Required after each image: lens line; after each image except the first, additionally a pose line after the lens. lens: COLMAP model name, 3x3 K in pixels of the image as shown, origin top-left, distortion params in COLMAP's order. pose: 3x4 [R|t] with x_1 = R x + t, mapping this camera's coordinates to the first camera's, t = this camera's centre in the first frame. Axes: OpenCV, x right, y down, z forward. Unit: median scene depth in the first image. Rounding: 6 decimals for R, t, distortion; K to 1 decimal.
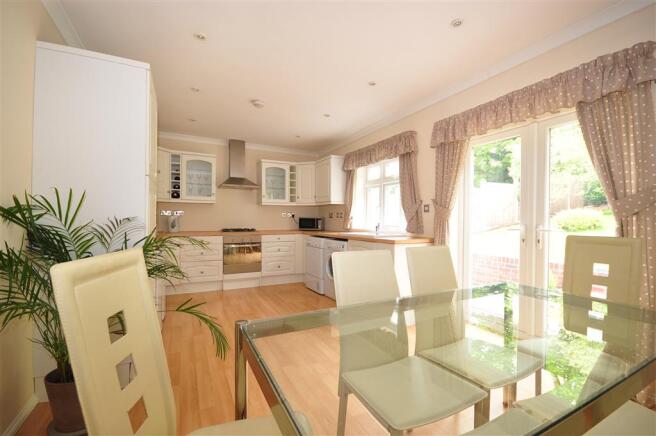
lens RADIAL K [[285.8, 0, 326.2], [0, 285.8, 224.4], [0, 0, 1]] dist [-0.001840, -0.000200]
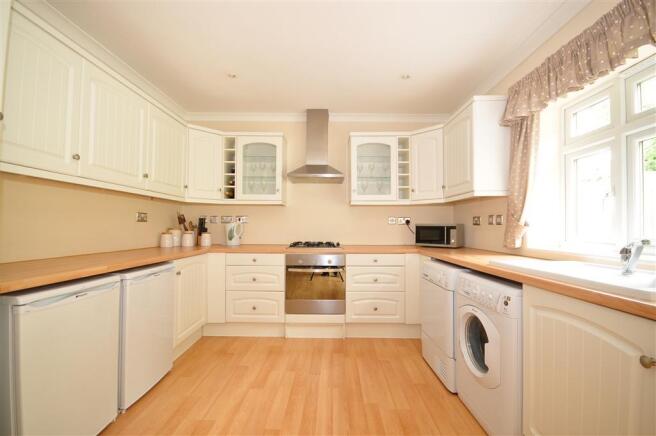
lens RADIAL K [[285.8, 0, 326.2], [0, 285.8, 224.4], [0, 0, 1]] dist [-0.001840, -0.000200]
pose [[0.881348, -0.006655, -0.472420, 0.022798], [-0.007201, 0.999595, -0.027516, -0.007852], [0.472412, 0.027653, 0.880944, 0.440112]]
